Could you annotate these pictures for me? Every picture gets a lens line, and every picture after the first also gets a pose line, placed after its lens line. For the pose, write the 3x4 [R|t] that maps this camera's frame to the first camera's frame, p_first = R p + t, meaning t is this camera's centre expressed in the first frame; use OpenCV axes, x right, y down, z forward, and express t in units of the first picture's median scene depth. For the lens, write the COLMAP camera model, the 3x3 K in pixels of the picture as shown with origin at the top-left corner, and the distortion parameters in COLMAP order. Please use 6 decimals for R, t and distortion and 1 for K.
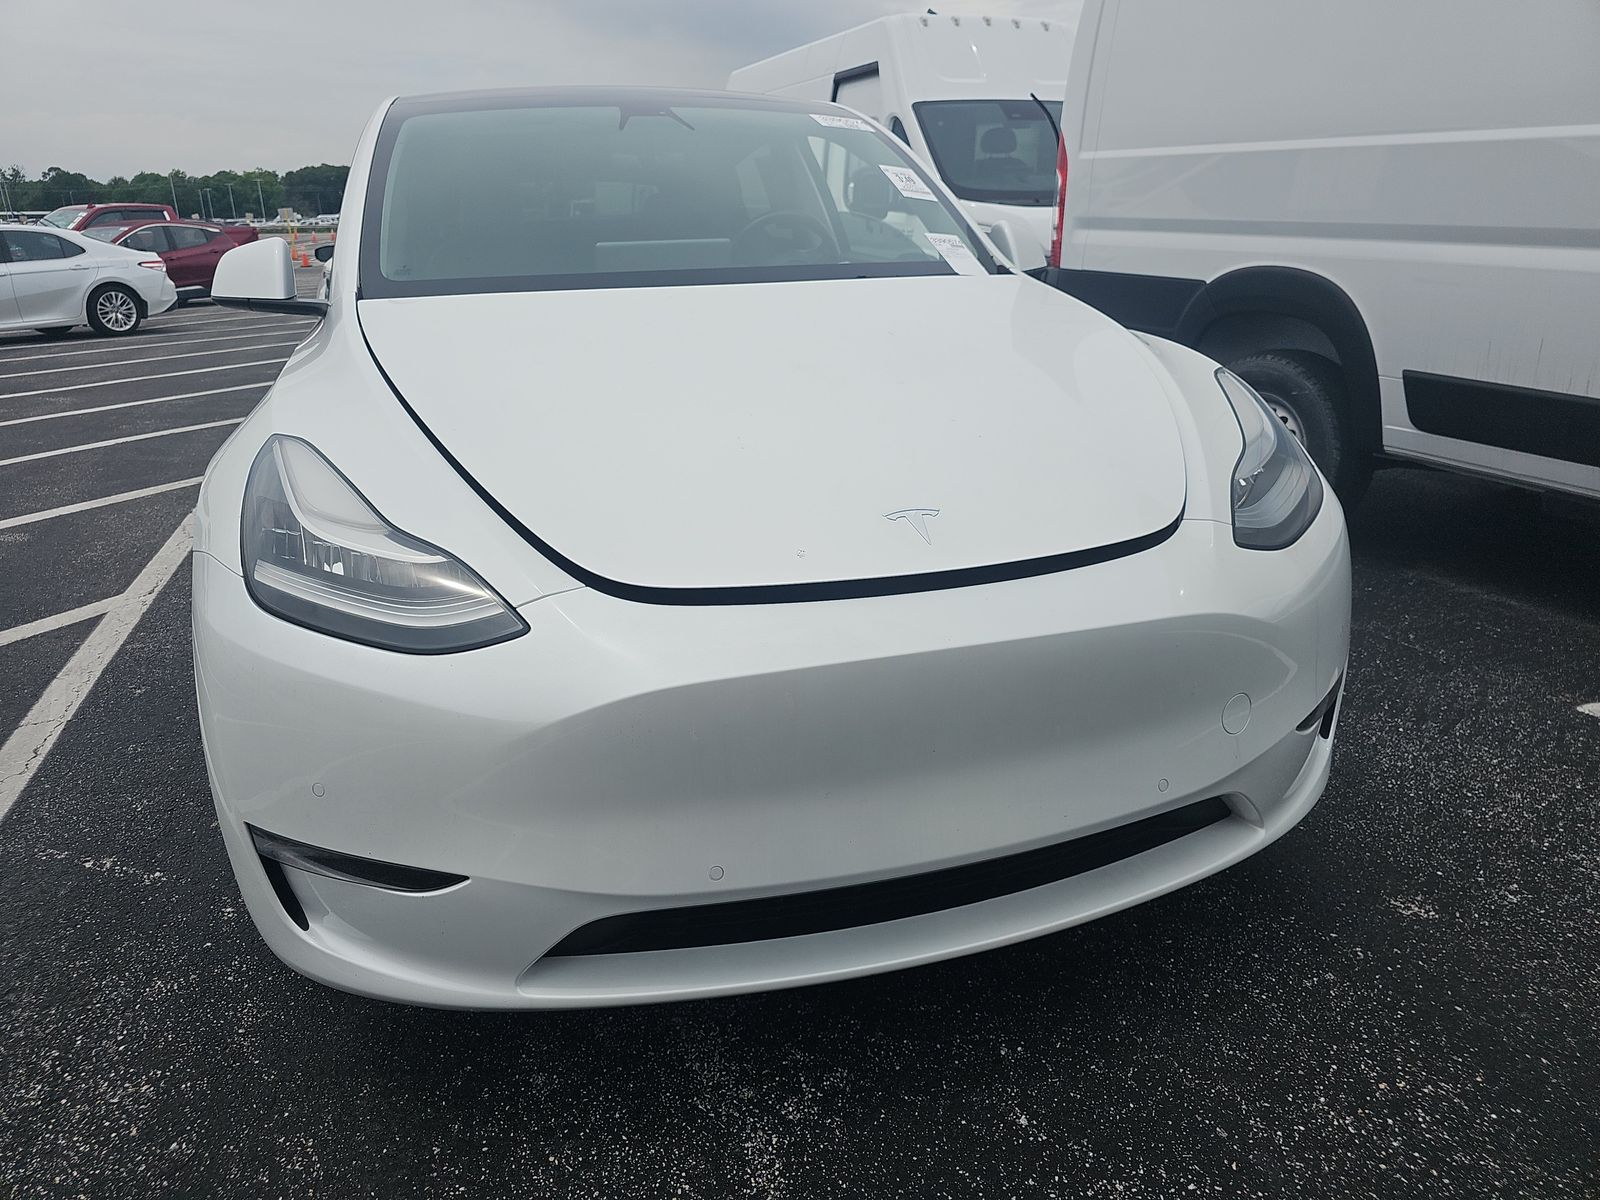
lens RADIAL K [[1091.9, 0, 786.3], [0, 1091.9, 554.0], [0, 0, 1]] dist [0.014317, -0.001483]
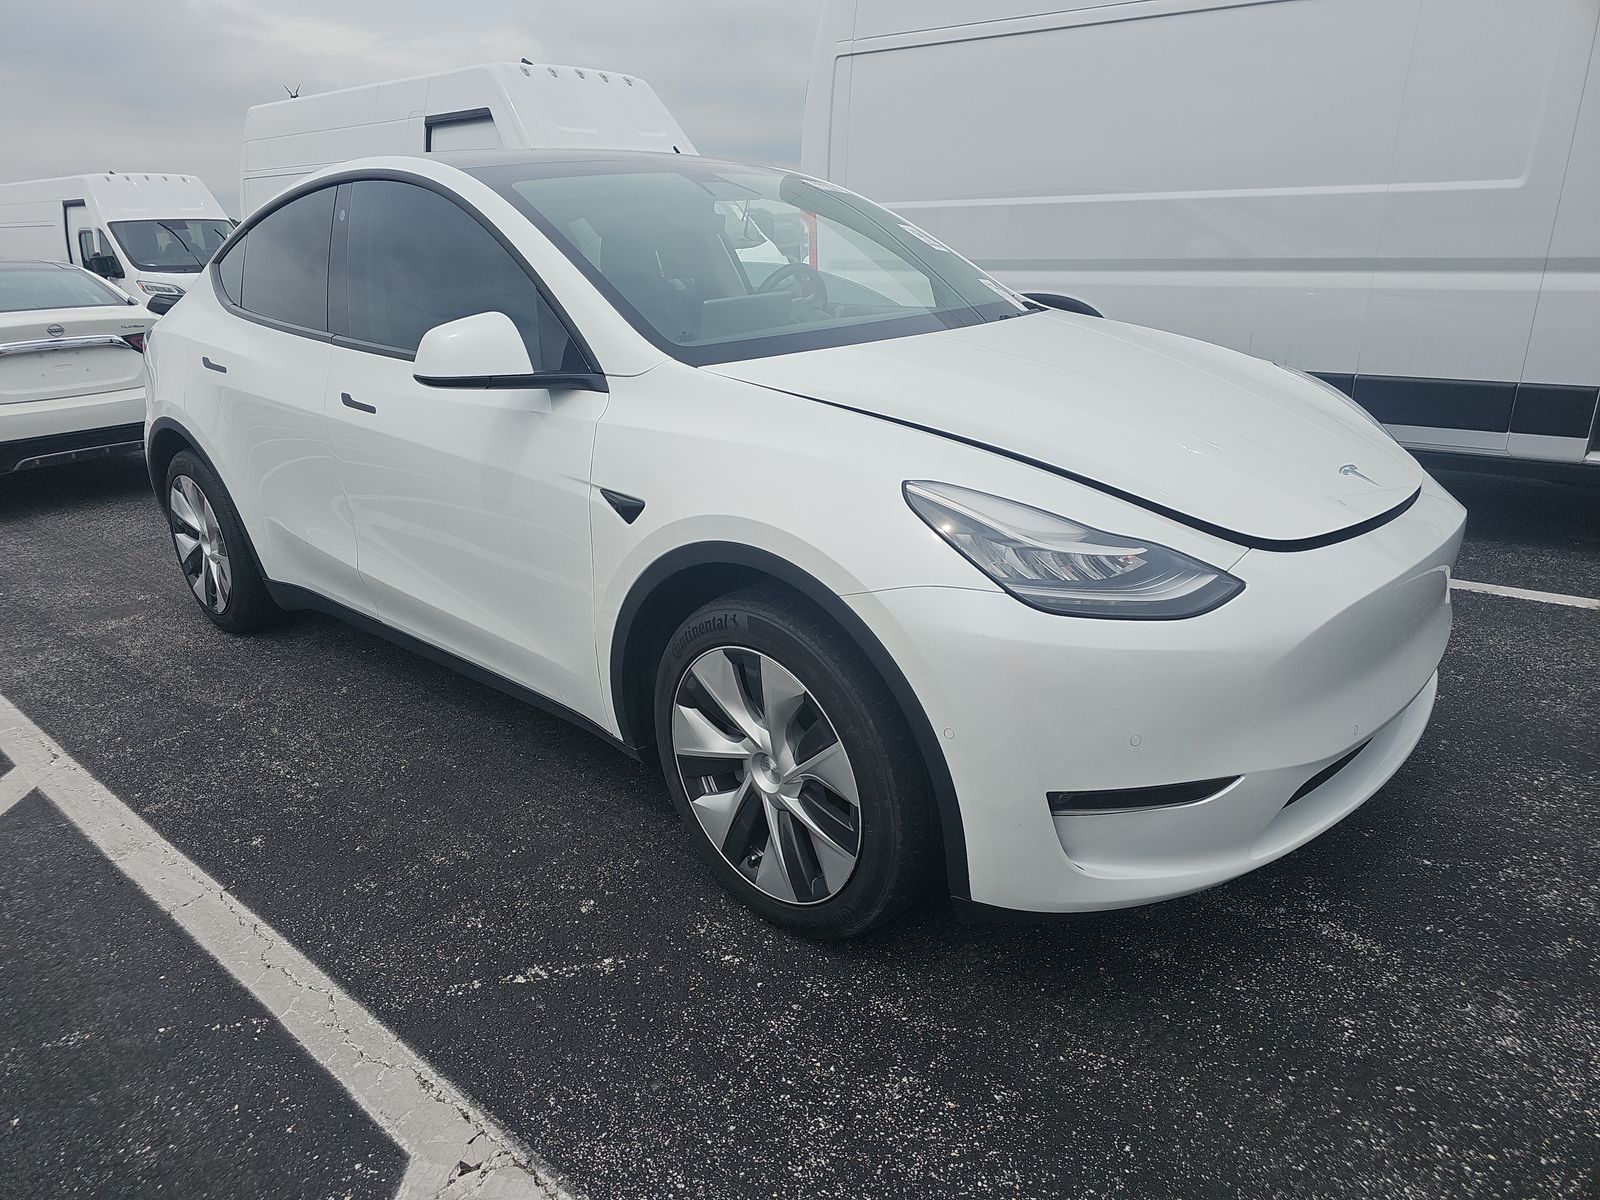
lens RADIAL K [[1079.8, 0, 787.0], [0, 1079.8, 595.2], [0, 0, 1]] dist [0.011894, -0.002505]
pose [[0.864081, -0.176200, 0.471505, -0.545036], [0.173240, 0.983605, 0.050089, -0.033167], [-0.472600, 0.038403, 0.880440, 0.040045]]
